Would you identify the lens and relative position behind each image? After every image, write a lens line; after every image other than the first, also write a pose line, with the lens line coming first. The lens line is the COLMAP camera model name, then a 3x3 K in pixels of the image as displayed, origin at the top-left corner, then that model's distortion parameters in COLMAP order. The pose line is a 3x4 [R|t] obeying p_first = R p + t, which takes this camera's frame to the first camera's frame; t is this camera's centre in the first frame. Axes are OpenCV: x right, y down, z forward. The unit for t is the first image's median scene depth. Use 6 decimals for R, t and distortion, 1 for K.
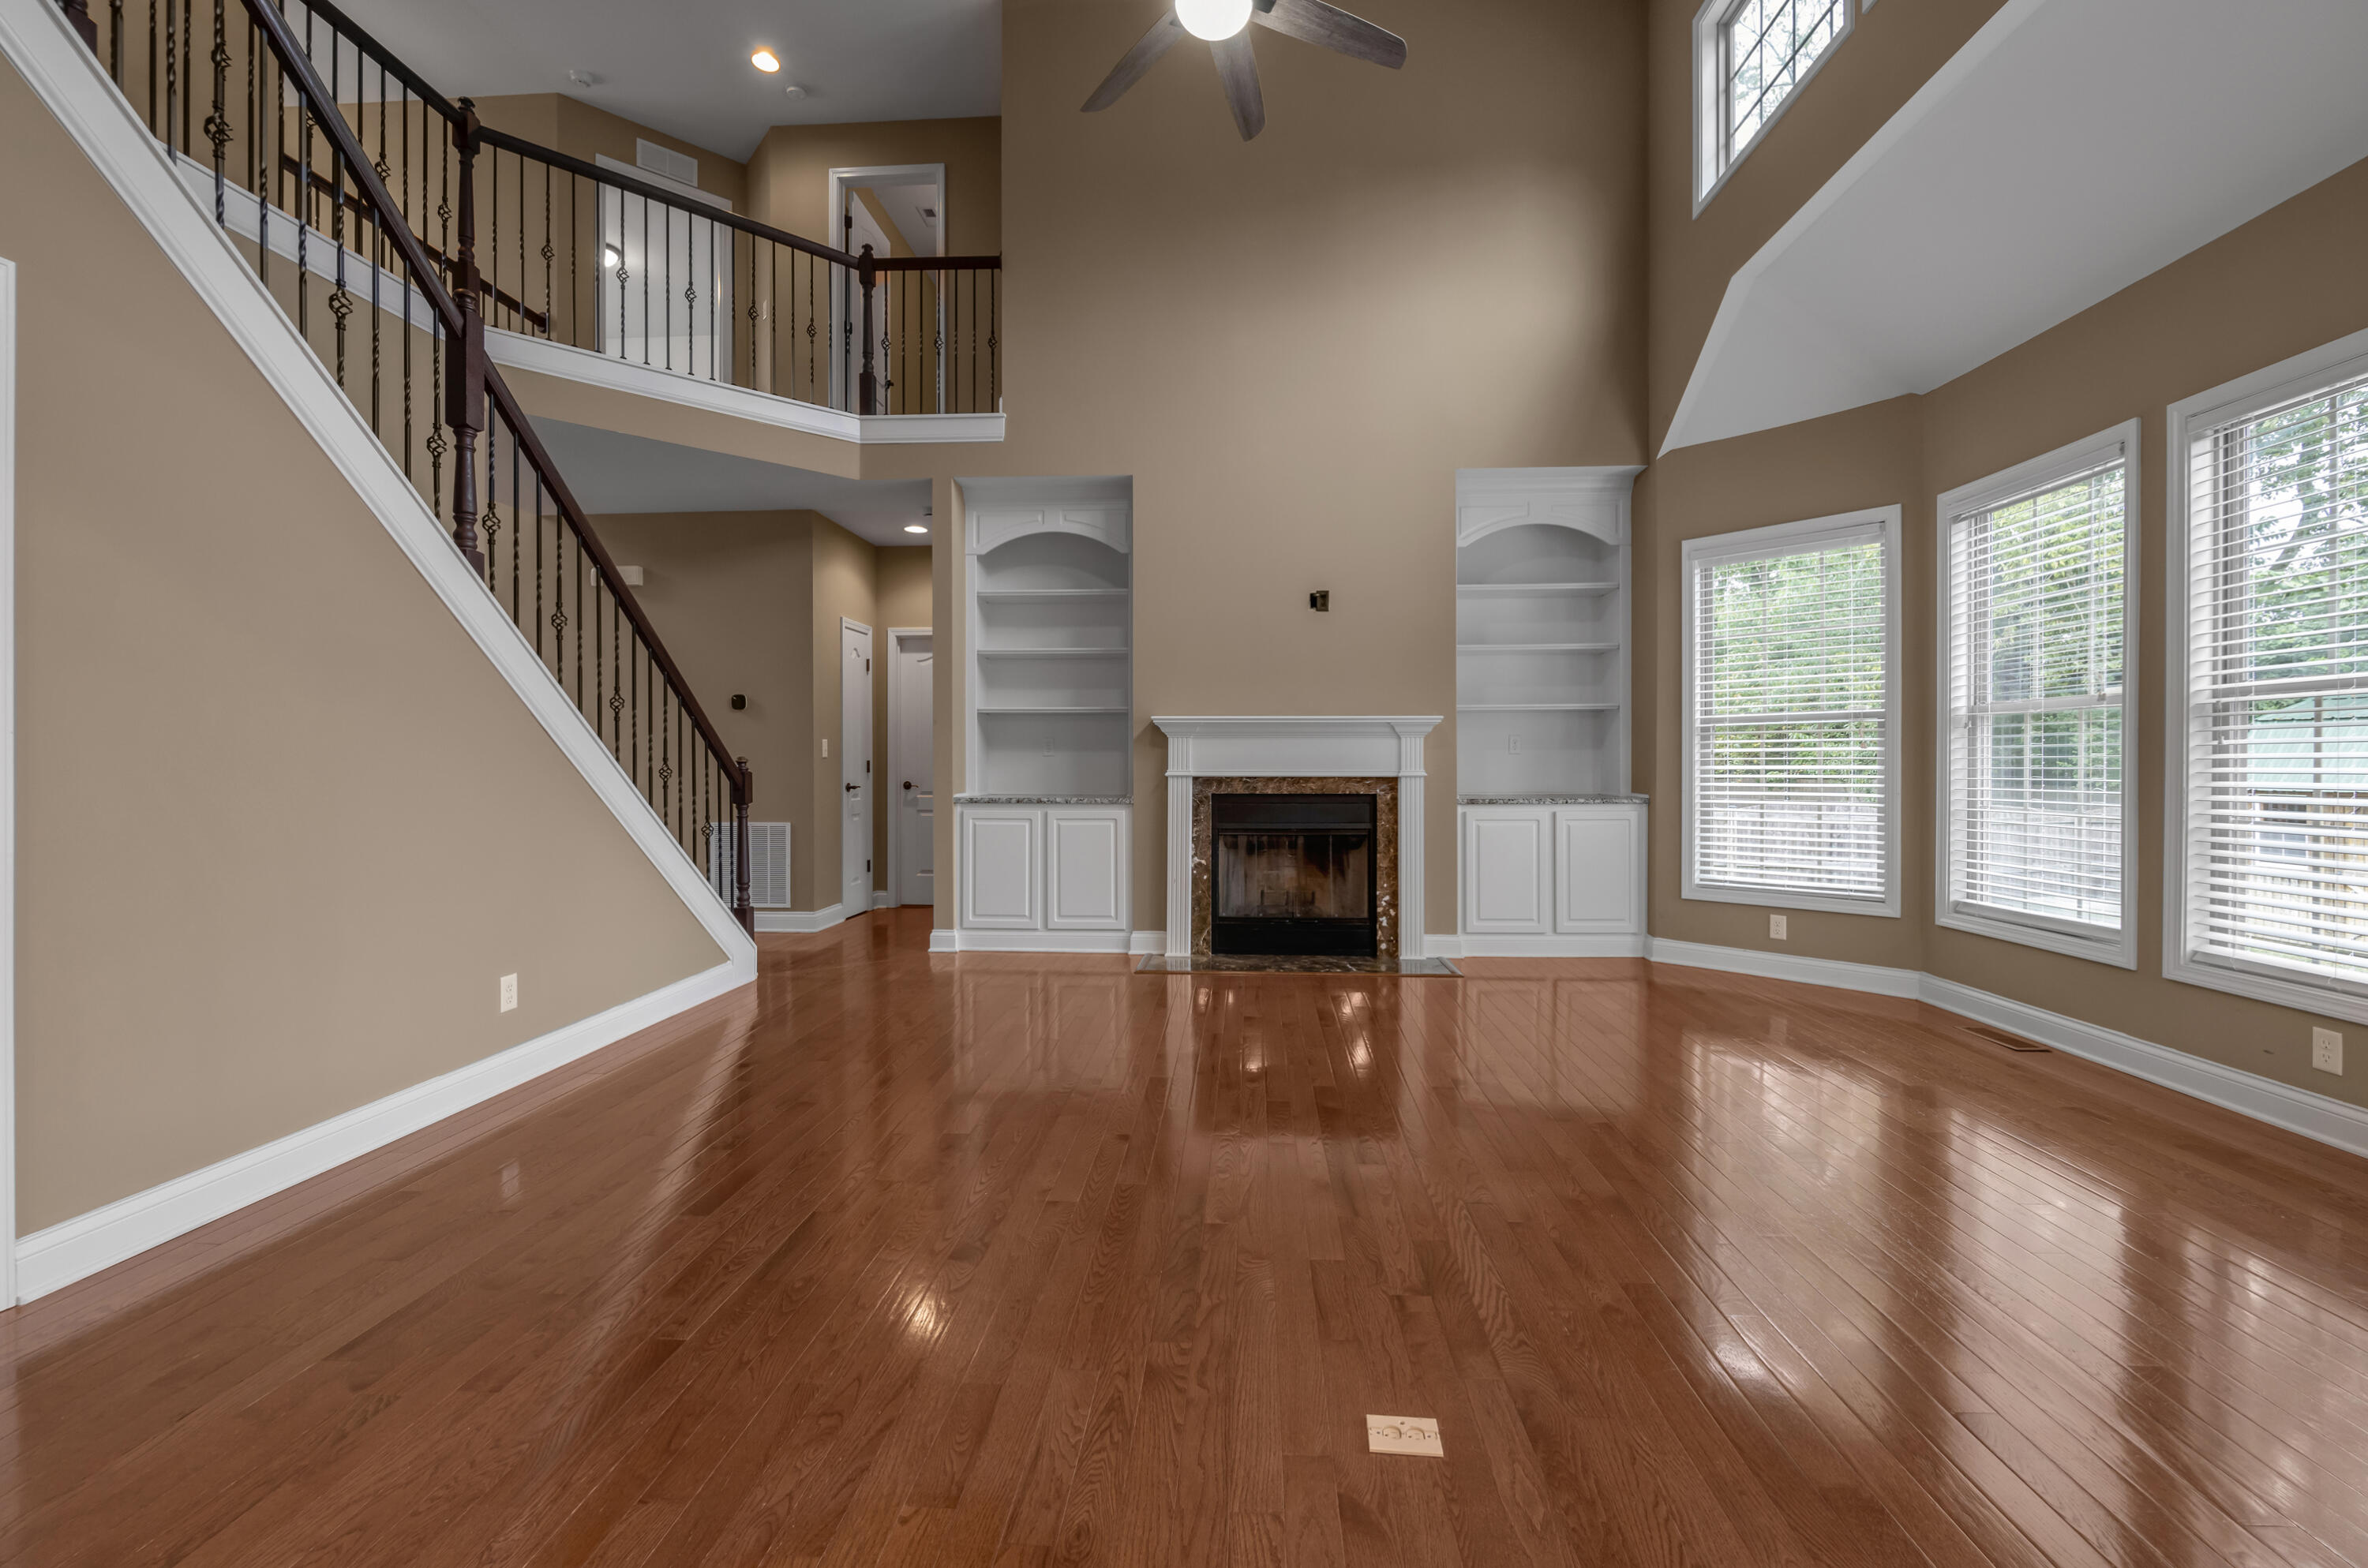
lens RADIAL K [[956.6, 0, 1201.9], [0, 956.6, 769.2], [0, 0, 1]] dist [-0.005190, -0.002322]
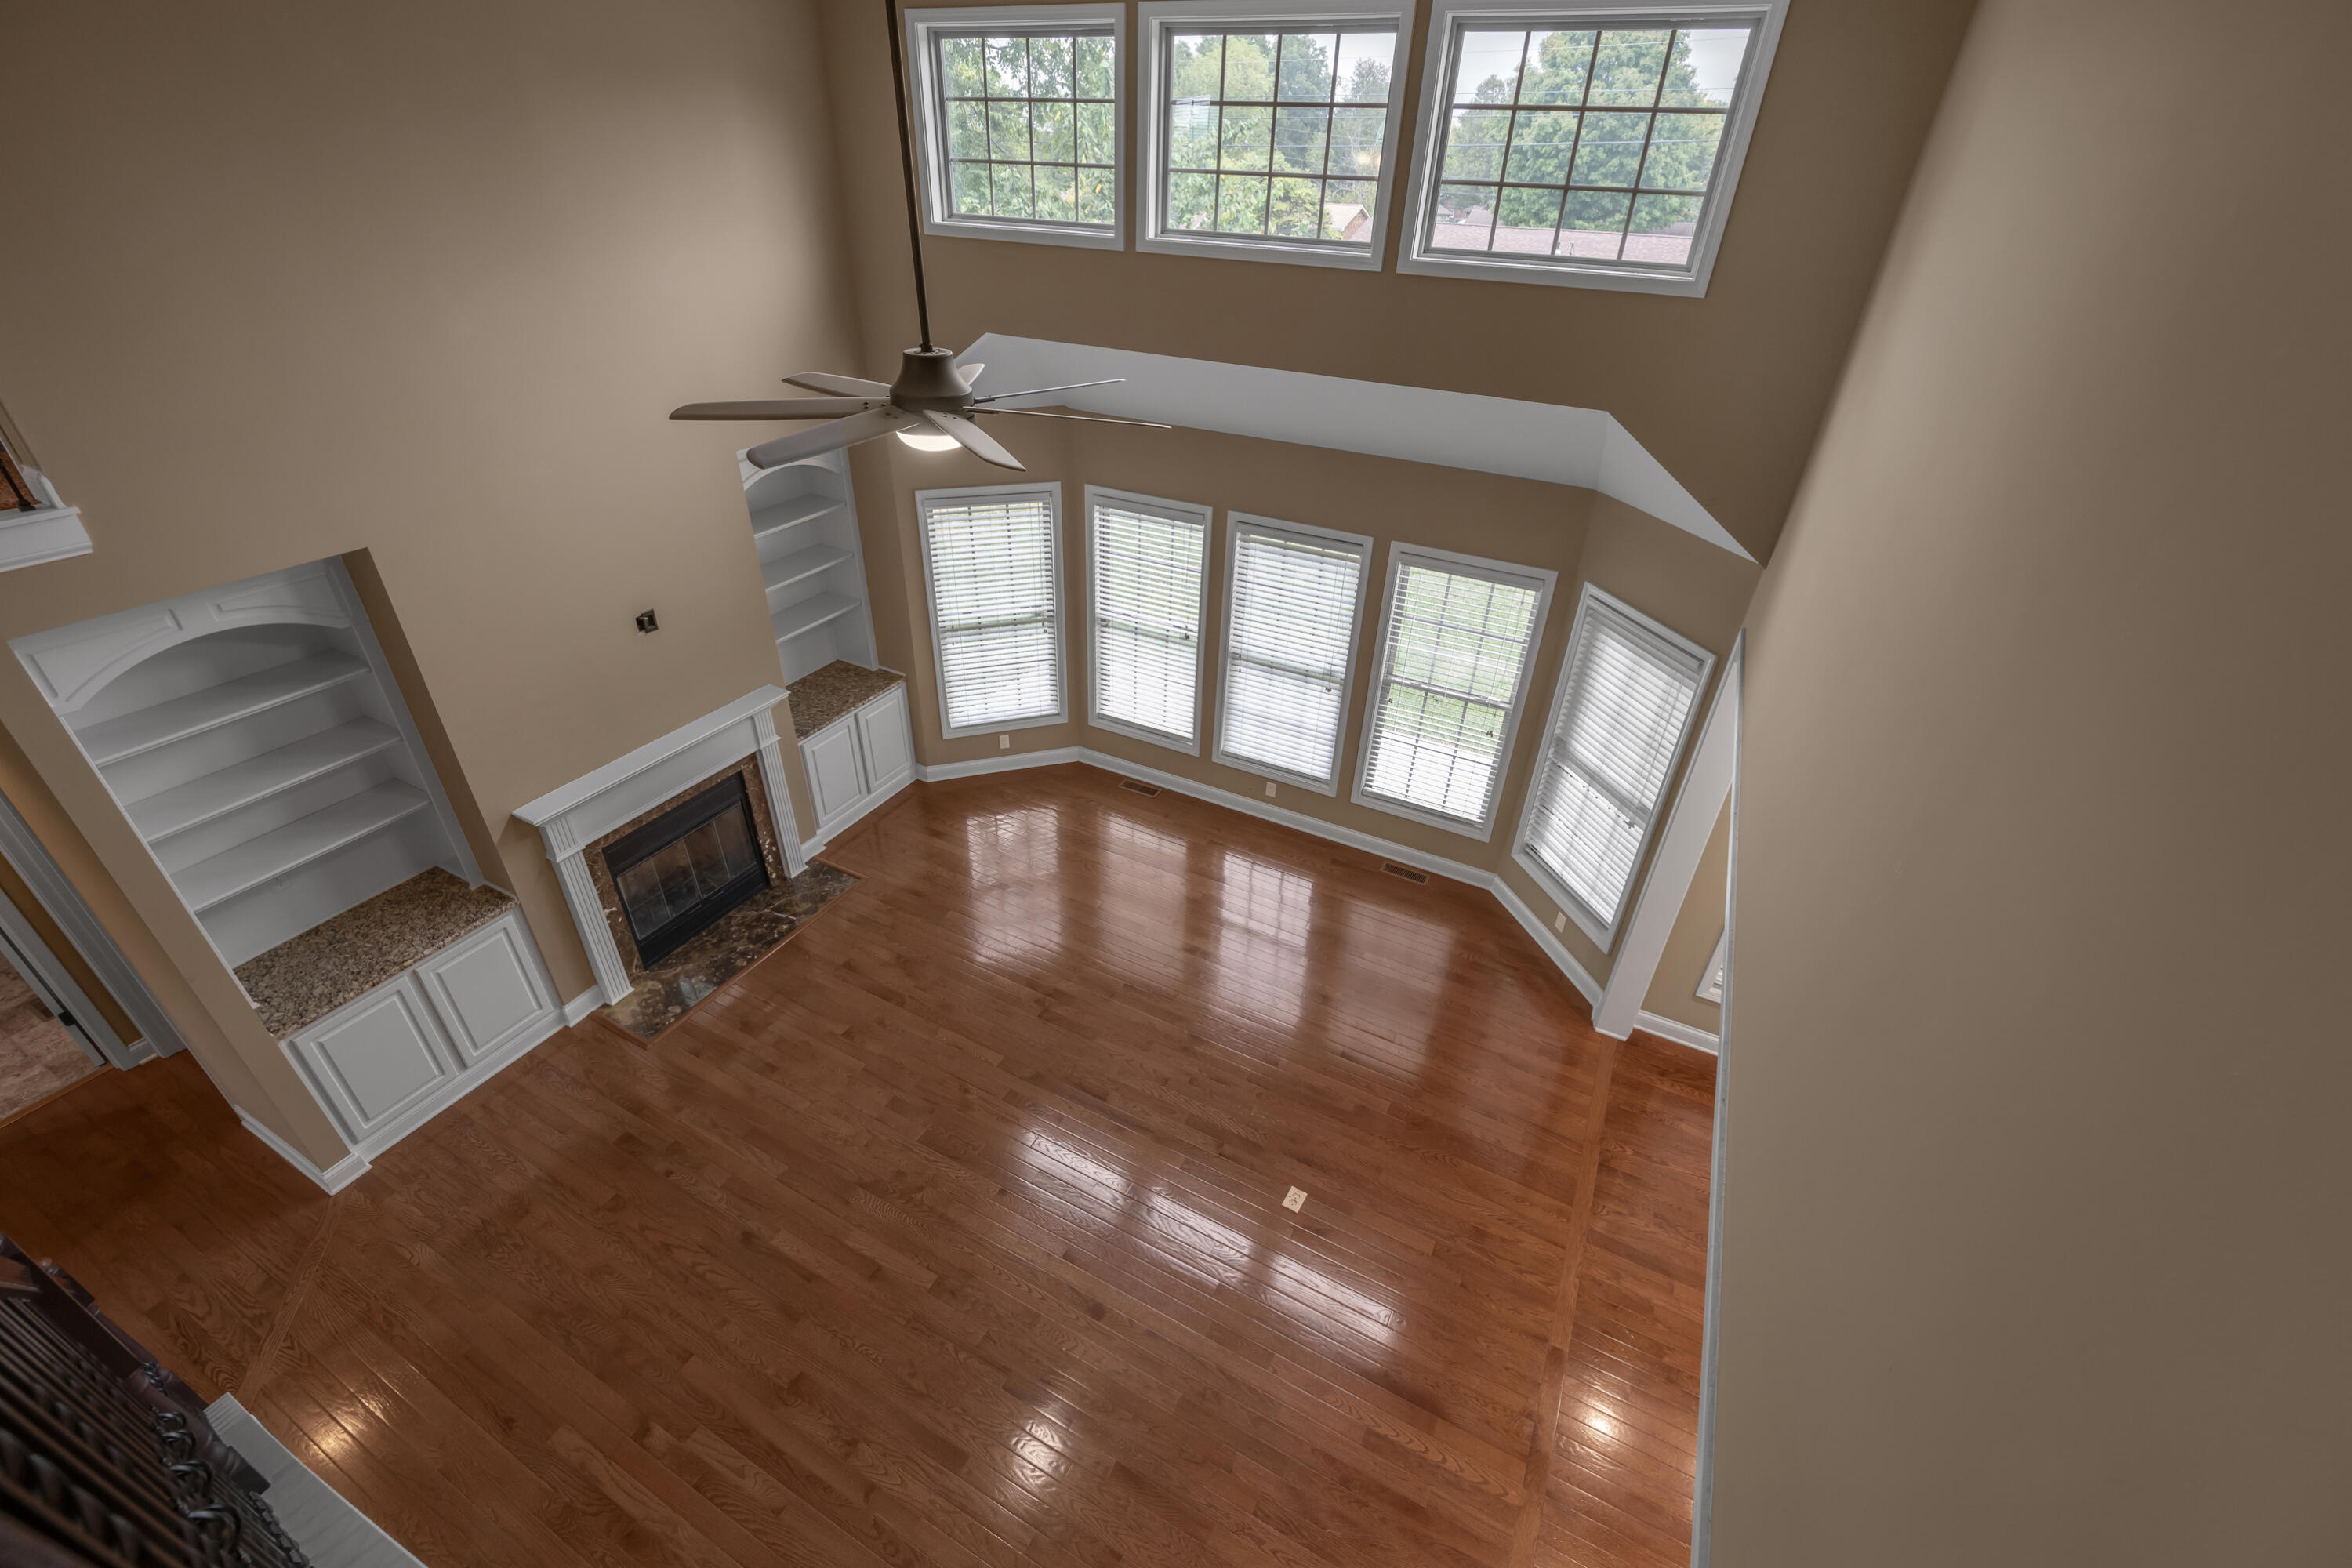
lens RADIAL K [[950.2, 0, 1179.7], [0, 950.2, 761.6], [0, 0, 1]] dist [-0.005190, -0.002322]
pose [[0.407893, -0.473489, 0.780661, -0.456518], [-0.028457, 0.848014, 0.529209, -0.570981], [-0.912586, -0.238076, 0.332424, 0.185599]]
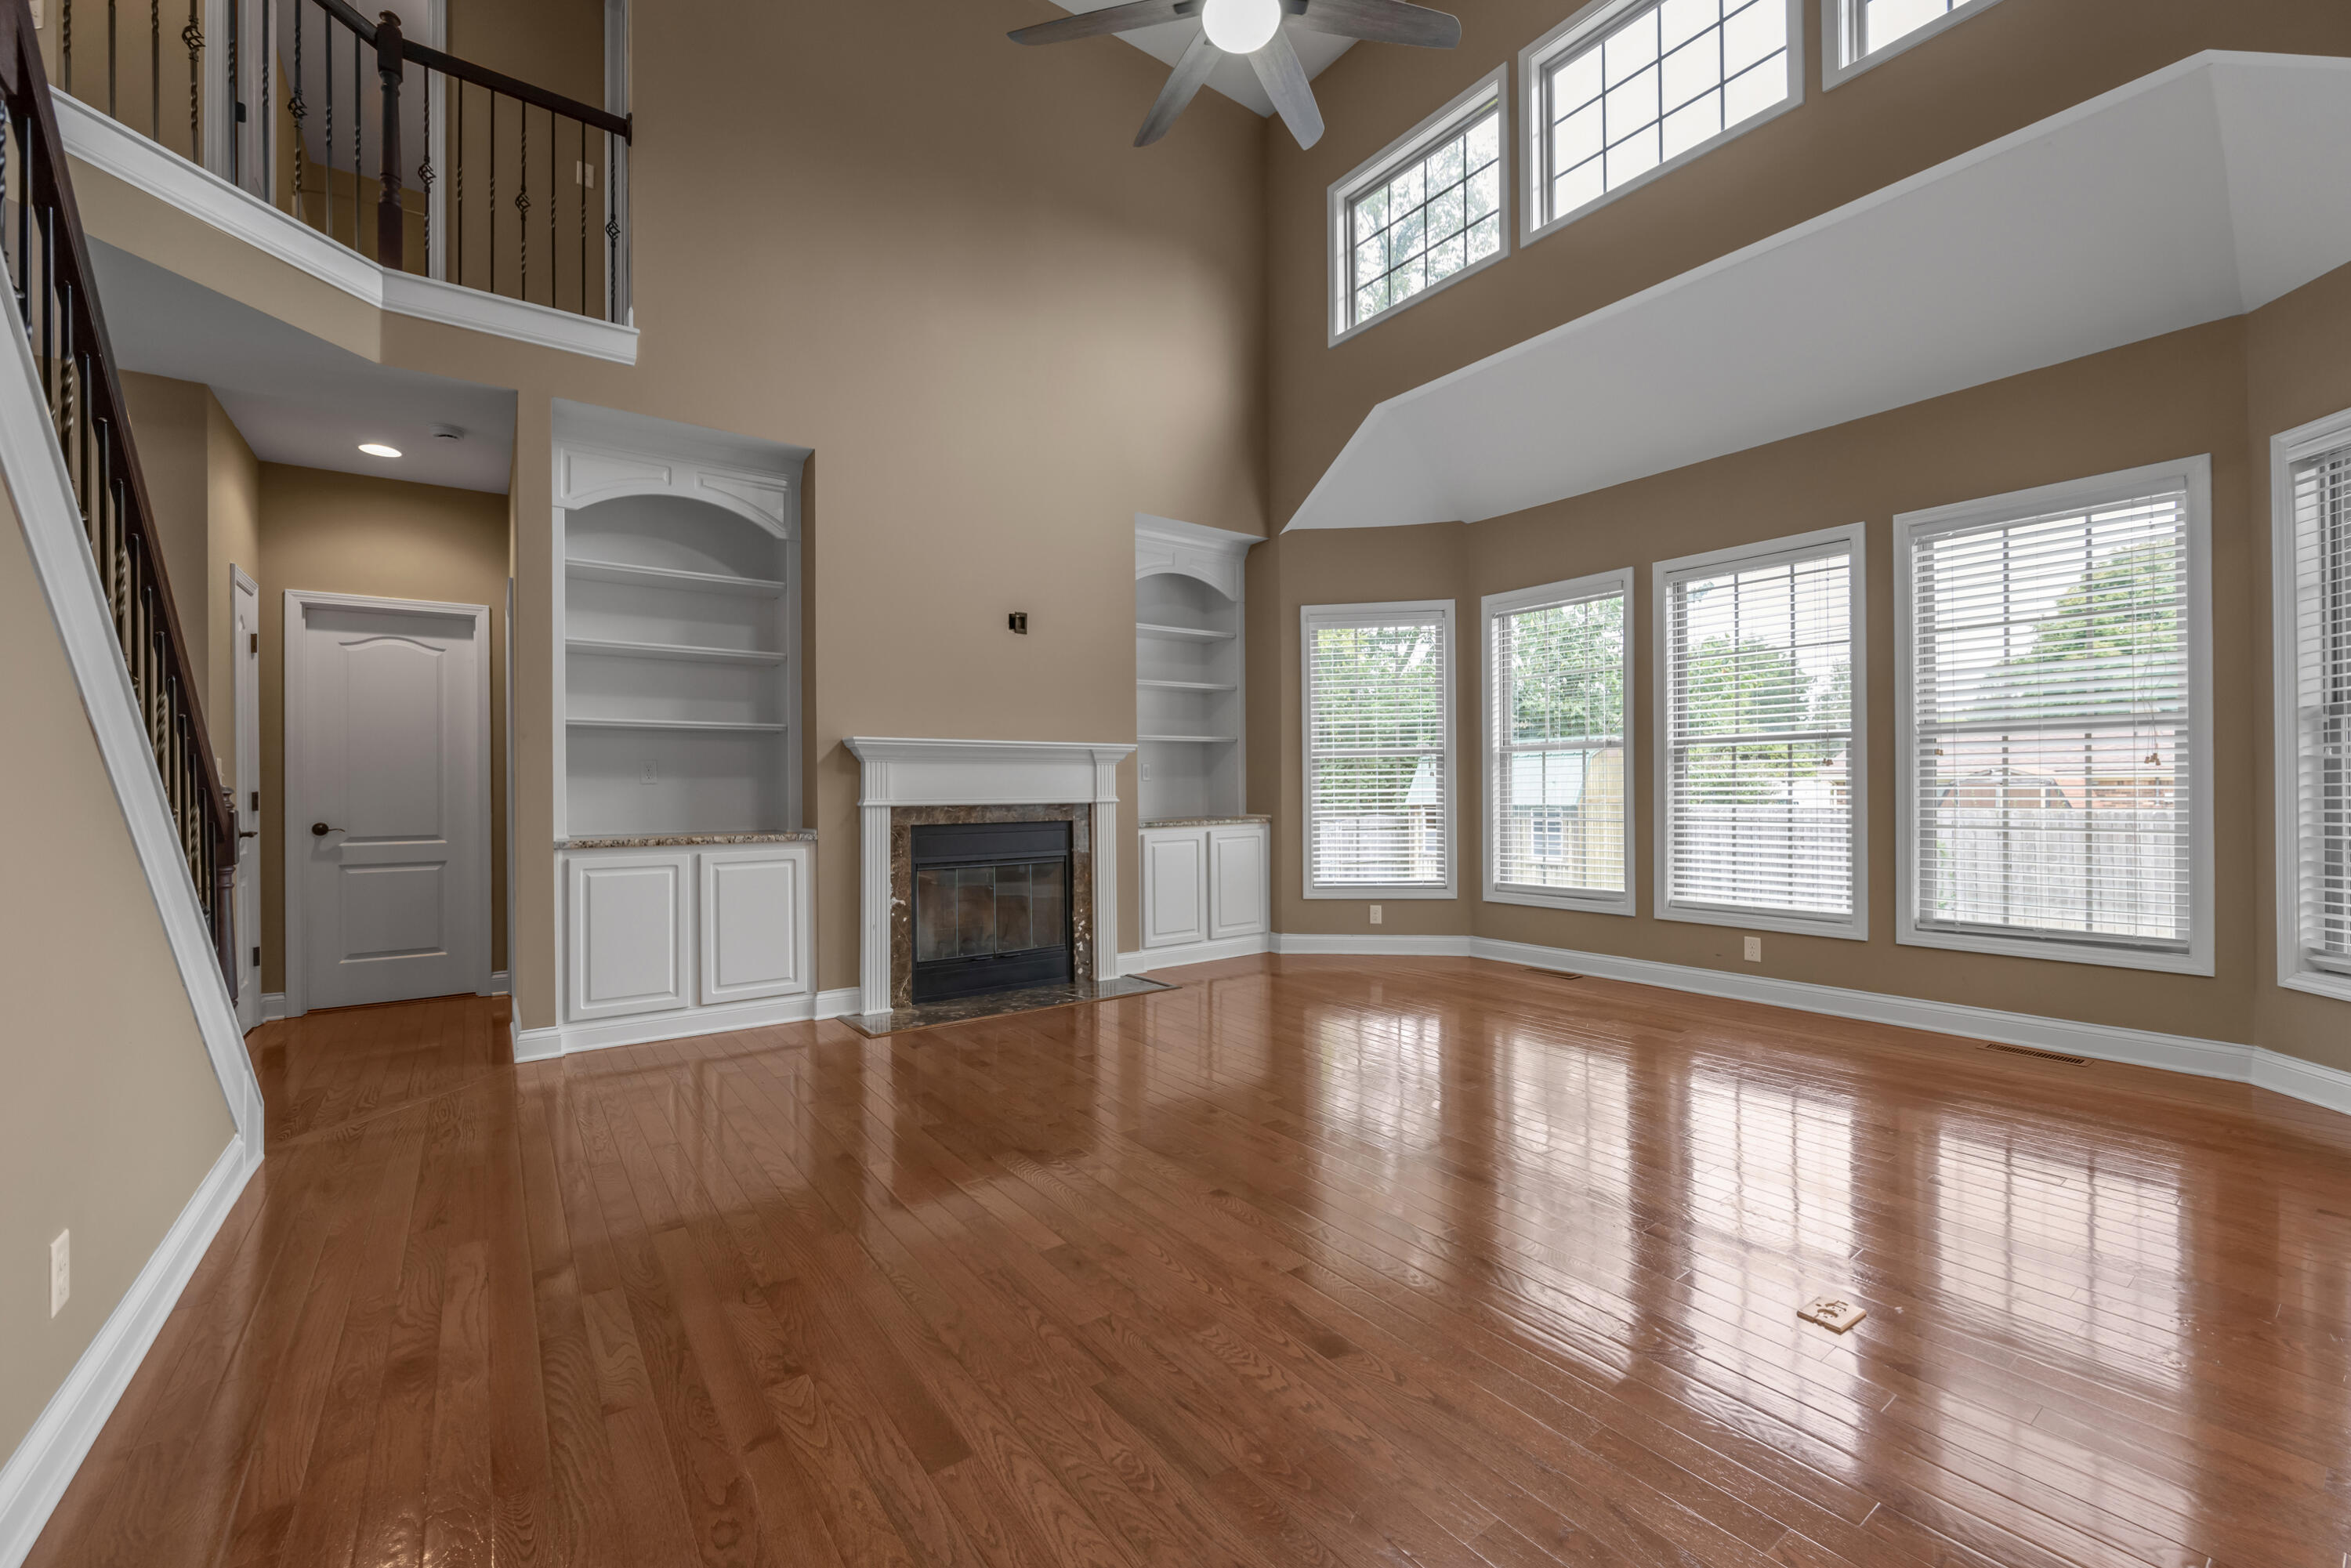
lens RADIAL K [[949.8, 0, 1187.9], [0, 949.8, 787.3], [0, 0, 1]] dist [-0.005190, -0.002322]
pose [[0.769577, -0.004579, 0.638538, -0.361761], [0.011924, 0.999903, -0.007201, -0.000184], [-0.638443, 0.013155, 0.769556, 0.155525]]
